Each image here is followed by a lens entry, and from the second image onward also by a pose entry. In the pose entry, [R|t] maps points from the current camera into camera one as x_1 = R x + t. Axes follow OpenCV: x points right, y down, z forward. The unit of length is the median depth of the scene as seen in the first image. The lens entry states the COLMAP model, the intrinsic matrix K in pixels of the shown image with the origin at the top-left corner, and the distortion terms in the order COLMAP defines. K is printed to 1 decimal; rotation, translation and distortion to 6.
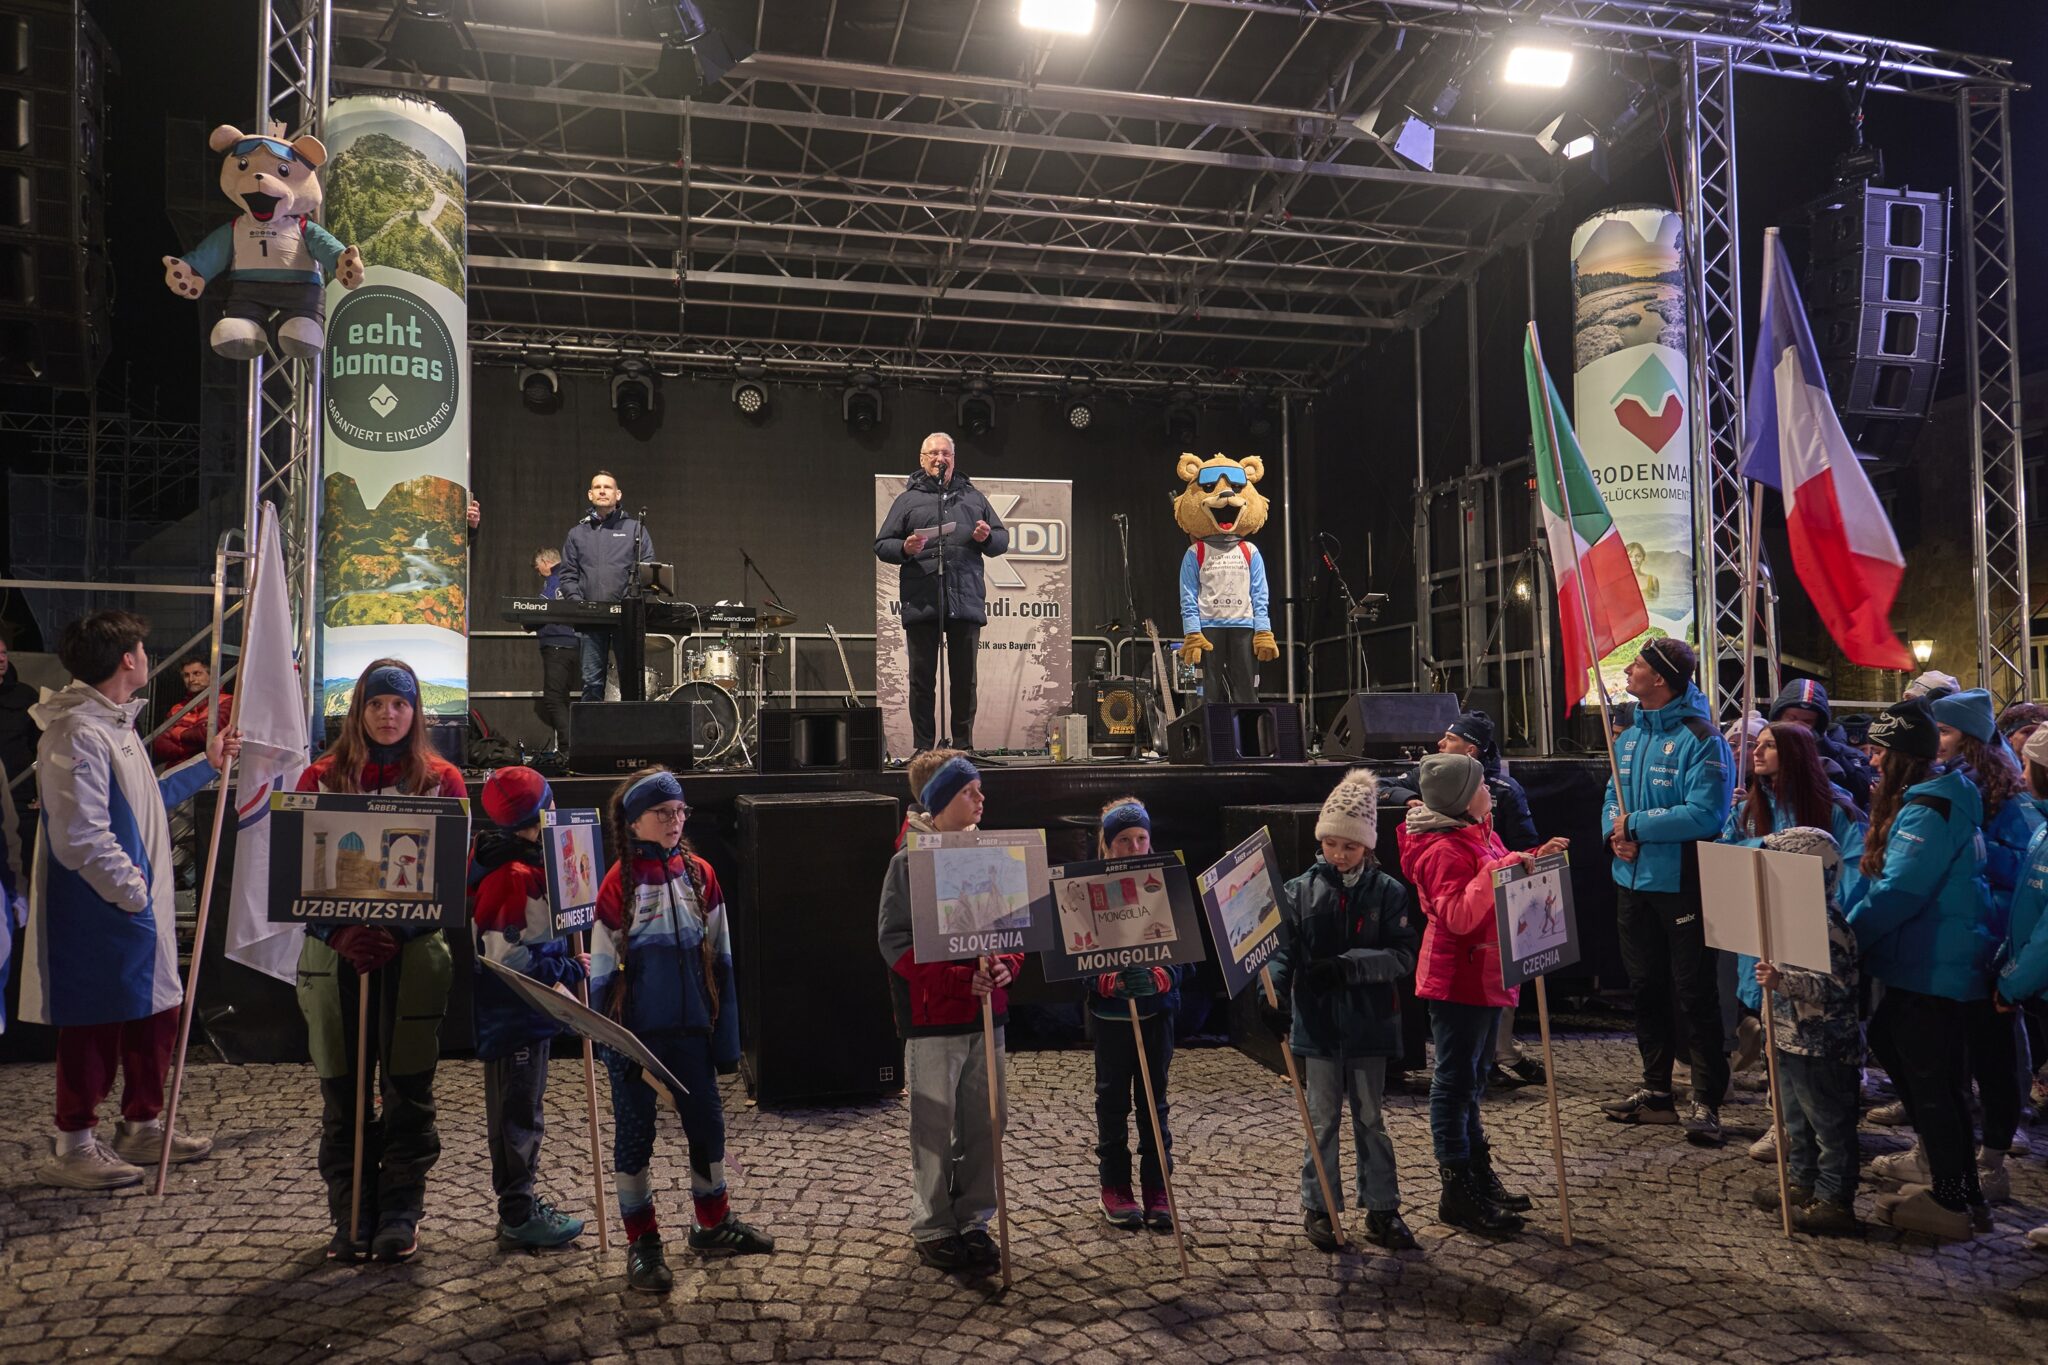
lens RADIAL K [[1407.2, 0, 1024.8], [0, 1407.2, 680.9], [0, 0, 1]] dist [-0.000420, 0.006584]
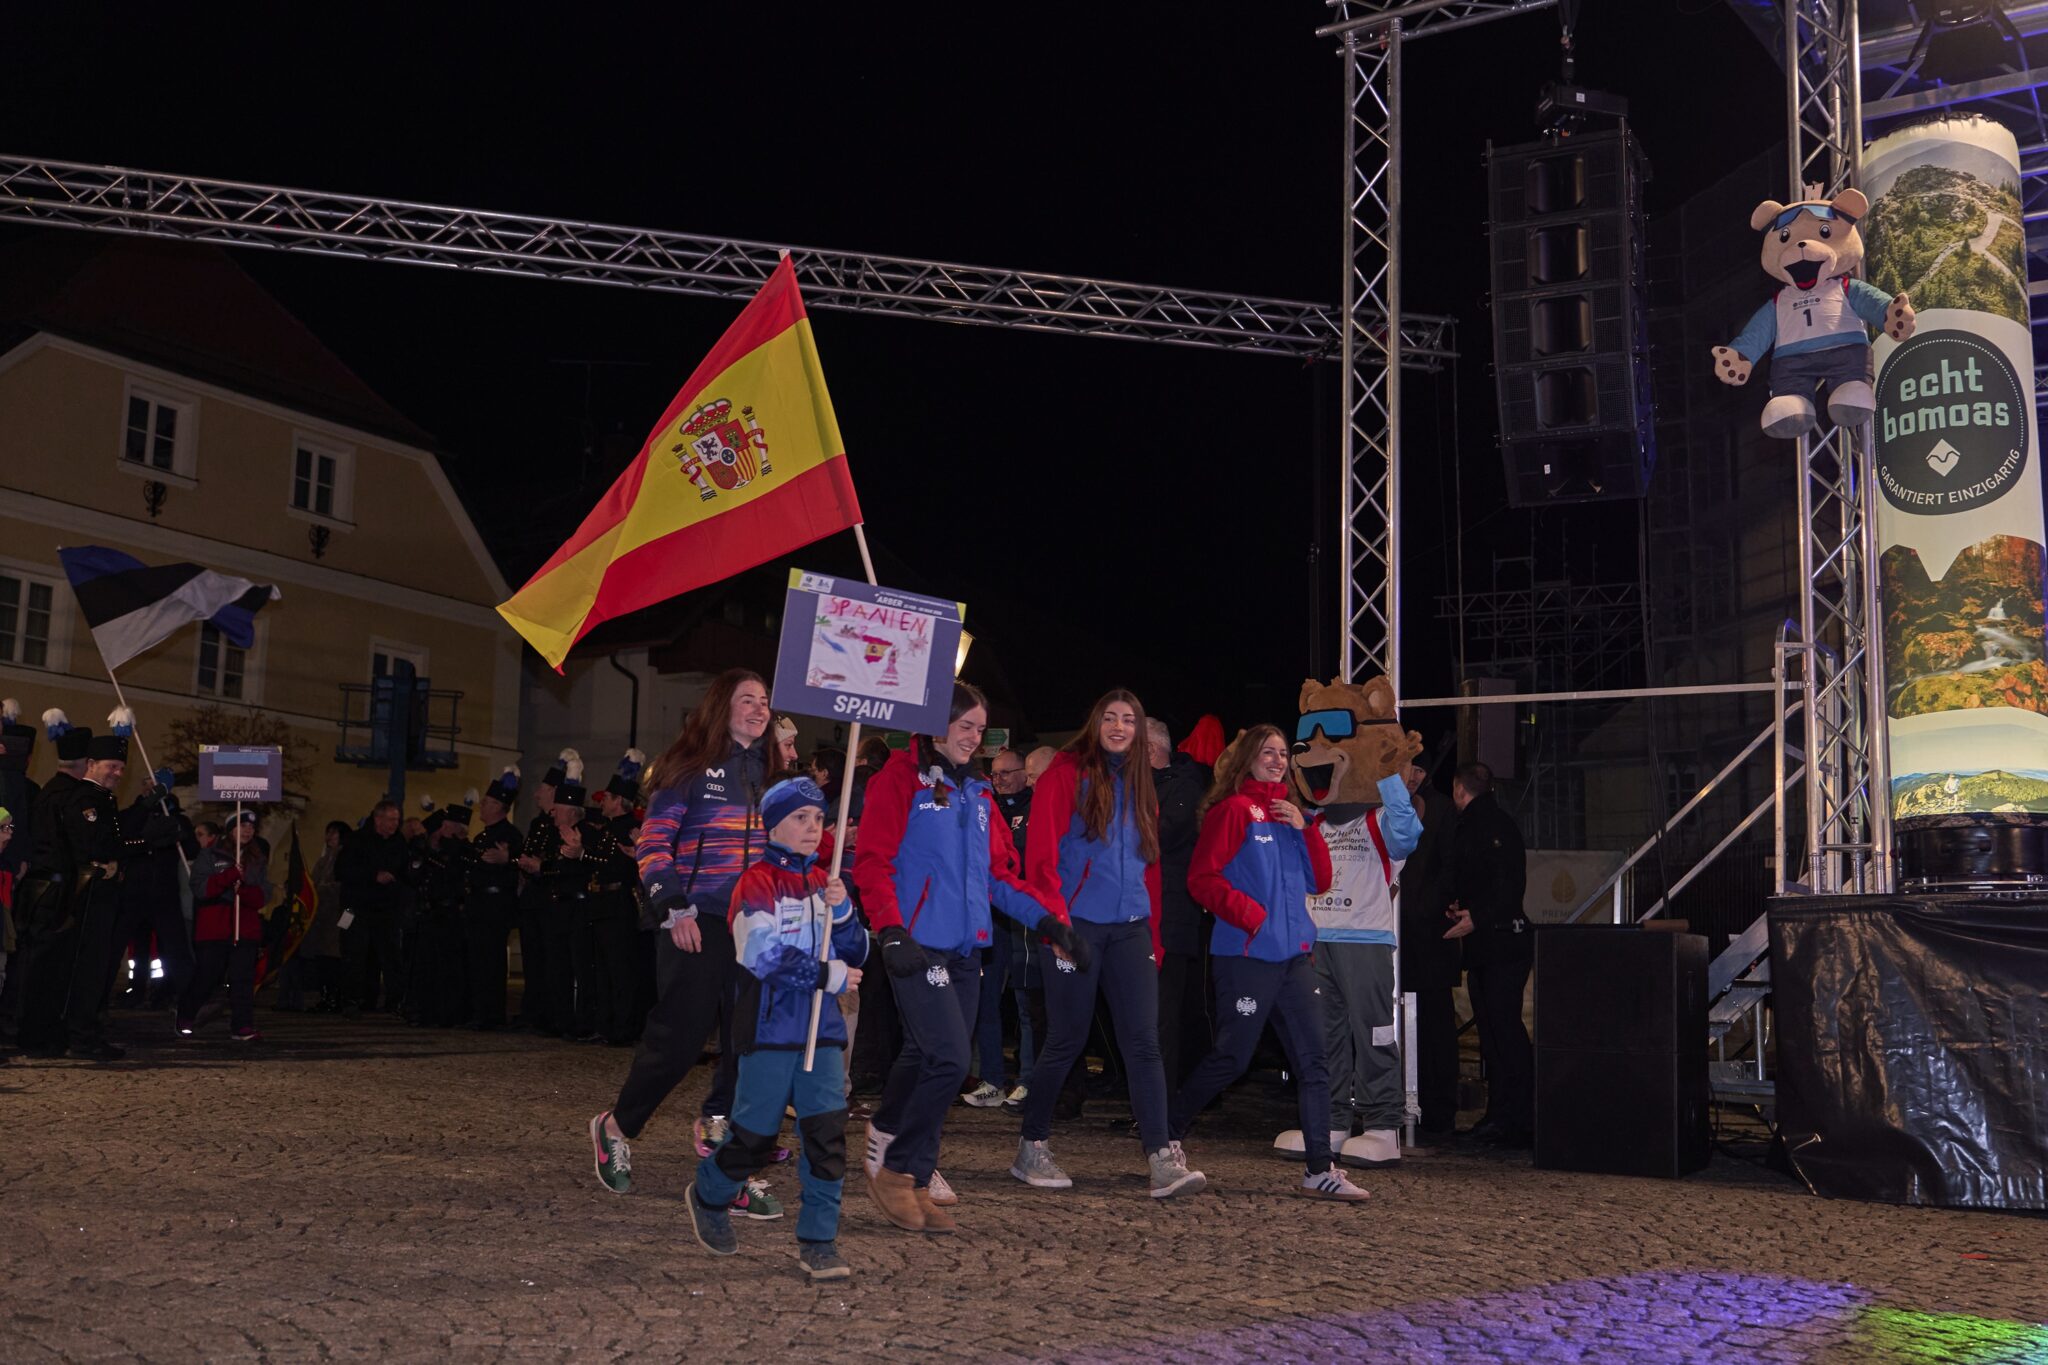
lens RADIAL K [[2066.8, 0, 1026.4], [0, 2066.8, 701.9], [0, 0, 1]] dist [0.001829, 0.000000]
pose [[0.690076, -0.086533, -0.718545, 0.063080], [0.003596, 0.993224, -0.116159, 0.099831], [0.723728, 0.077574, 0.685712, -0.285650]]
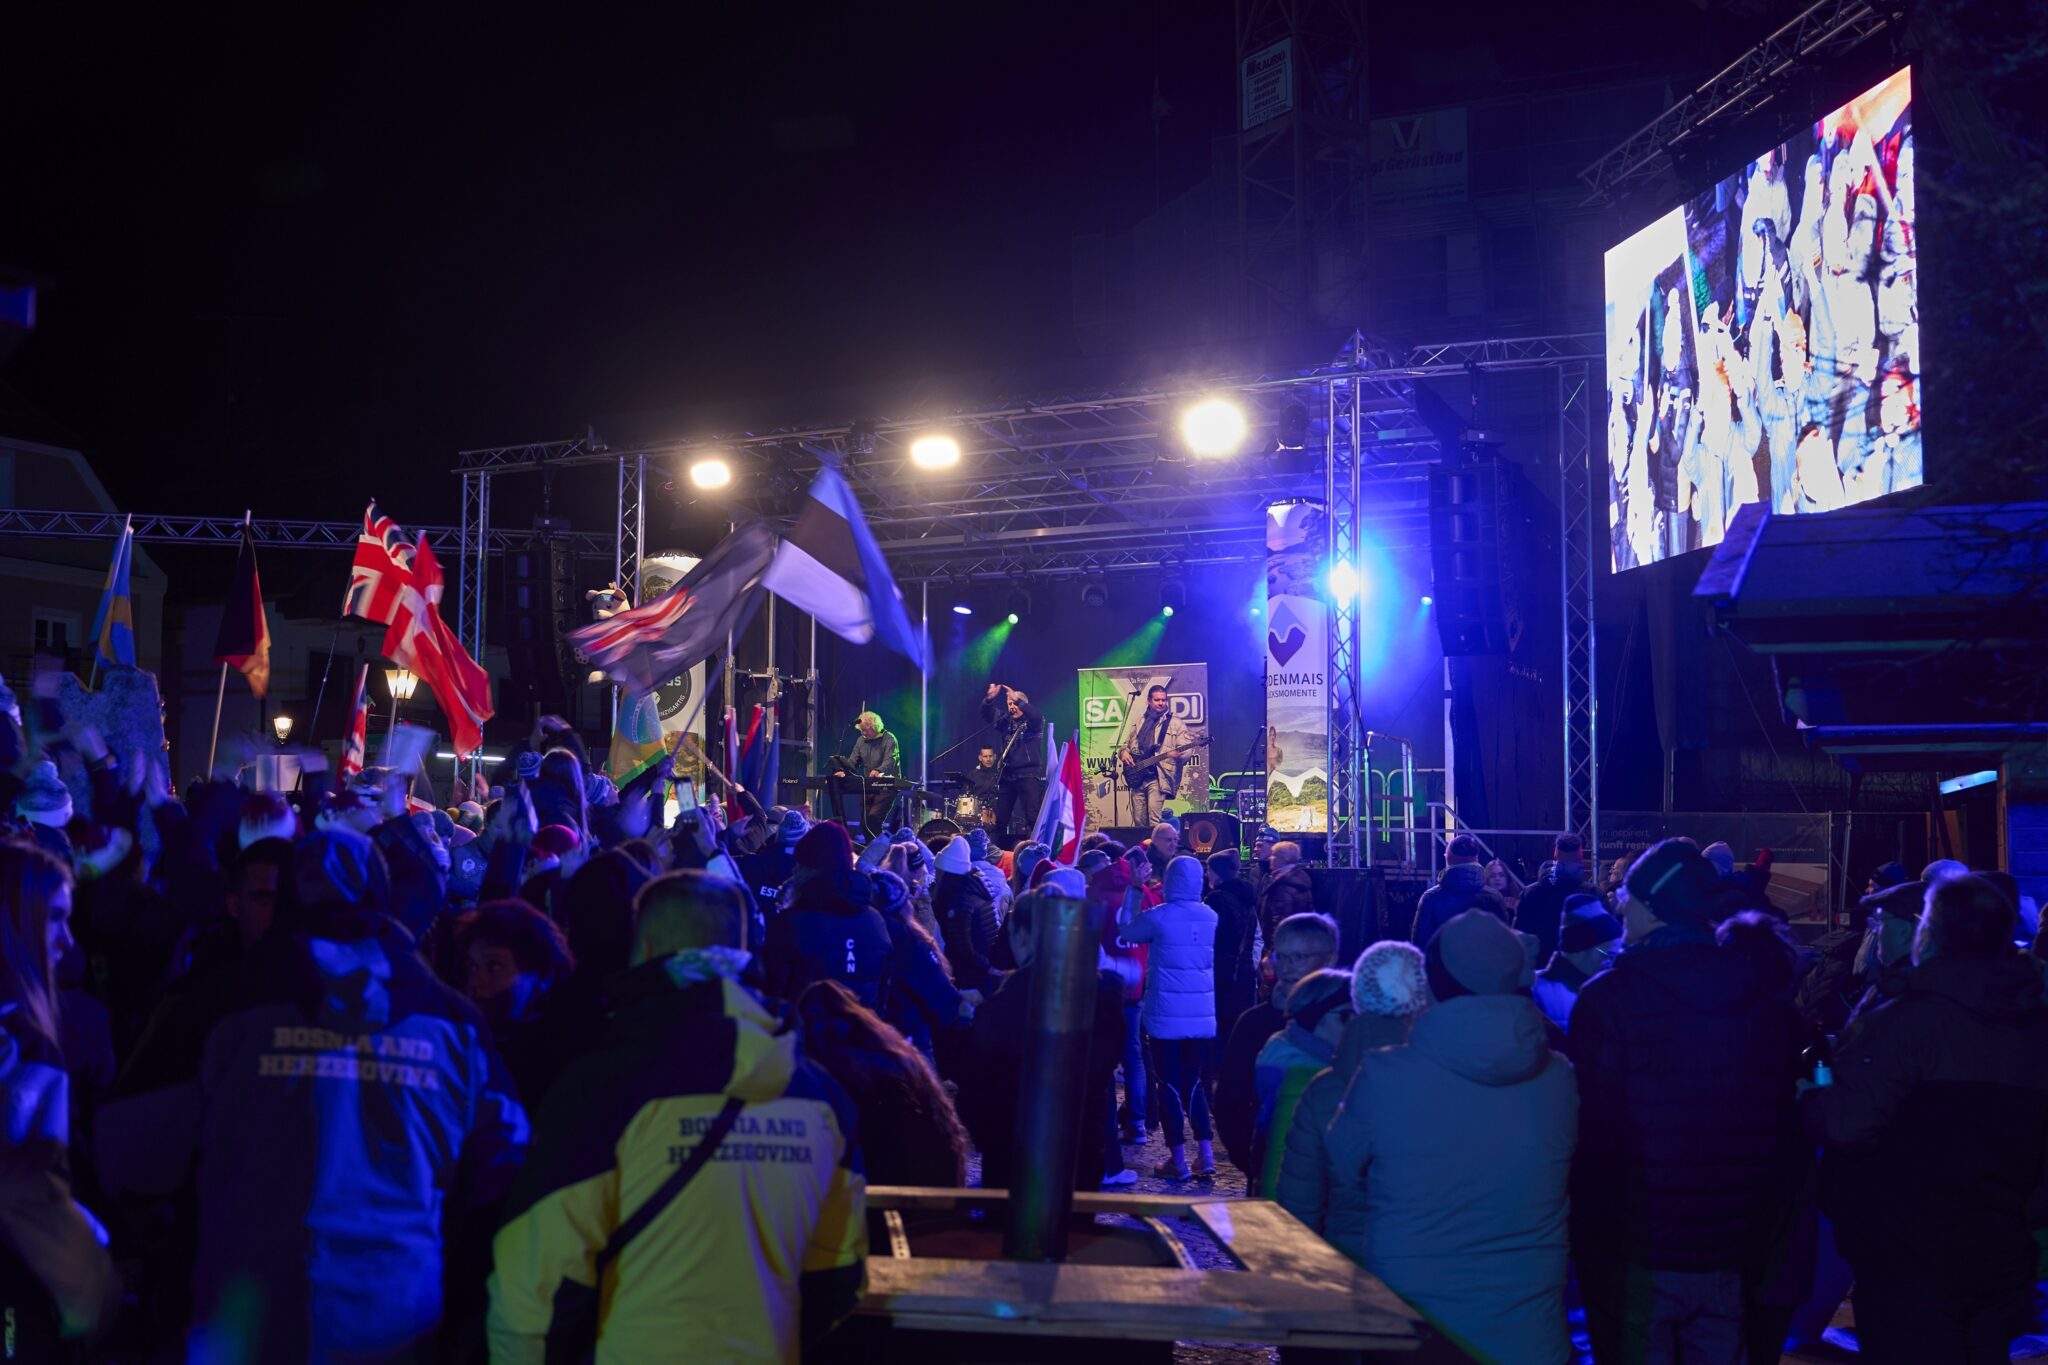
lens RADIAL K [[2484.8, 0, 1025.0], [0, 2484.8, 683.5], [0, 0, 1]] dist [0.000428, 0.000000]
pose [[0.732891, -0.043821, -0.678933, 2.584916], [0.021355, 0.998913, -0.041422, -0.050071], [0.680010, 0.015859, 0.733031, -1.437027]]
